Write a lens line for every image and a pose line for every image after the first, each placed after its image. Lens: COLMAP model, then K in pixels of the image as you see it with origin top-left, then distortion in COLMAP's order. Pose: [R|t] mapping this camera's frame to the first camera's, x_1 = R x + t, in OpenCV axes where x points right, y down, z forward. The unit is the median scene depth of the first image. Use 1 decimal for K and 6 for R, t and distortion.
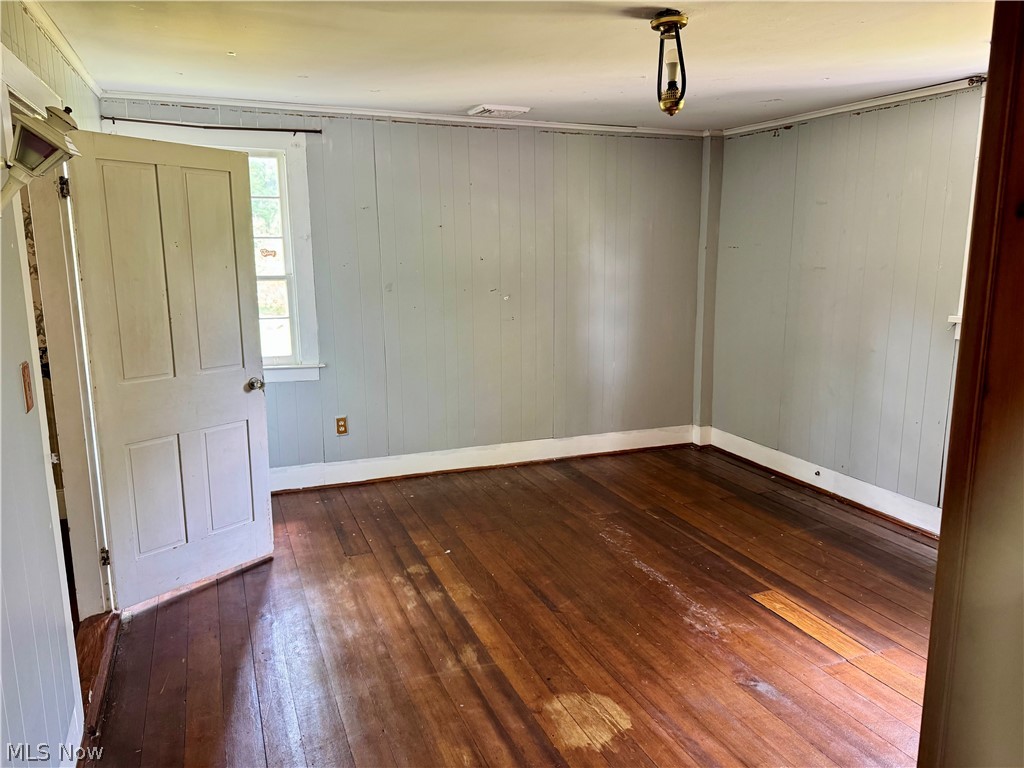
lens RADIAL K [[717.3, 0, 514.2], [0, 717.3, 390.4], [0, 0, 1]] dist [0.126434, -0.210227]
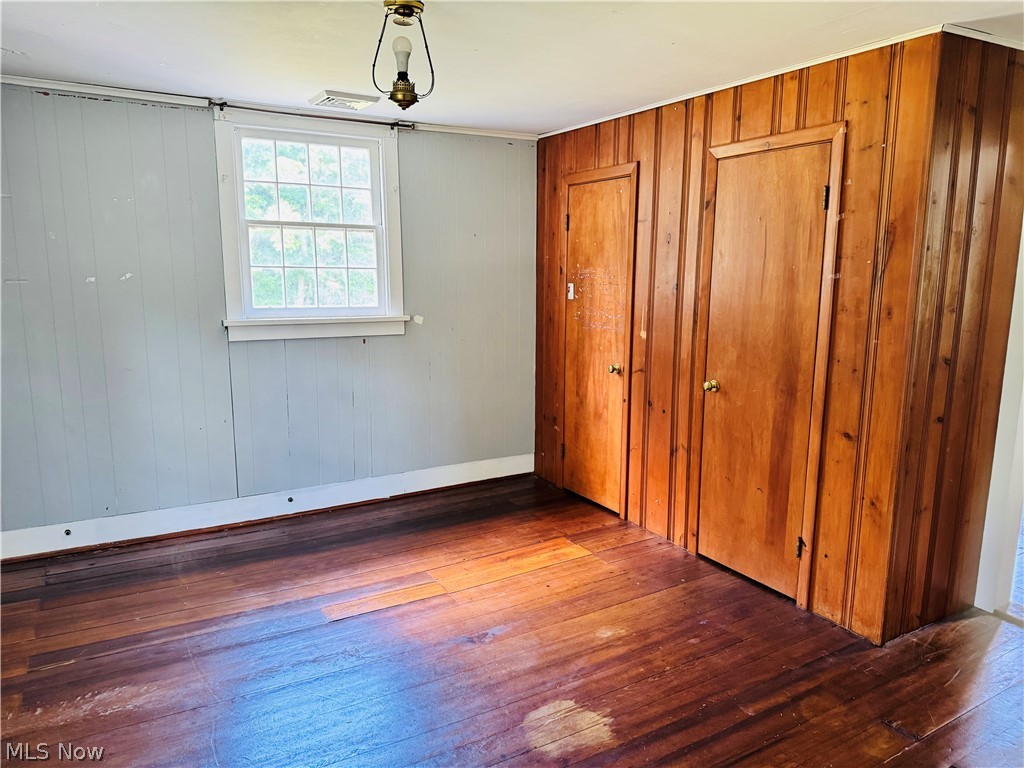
lens RADIAL K [[717.3, 0, 514.2], [0, 717.3, 390.4], [0, 0, 1]] dist [0.126434, -0.210227]
pose [[-0.124934, -0.173164, 0.976937, -0.452122], [0.179413, 0.964476, 0.193899, -0.117422], [-0.975809, 0.199499, -0.089428, 0.607254]]
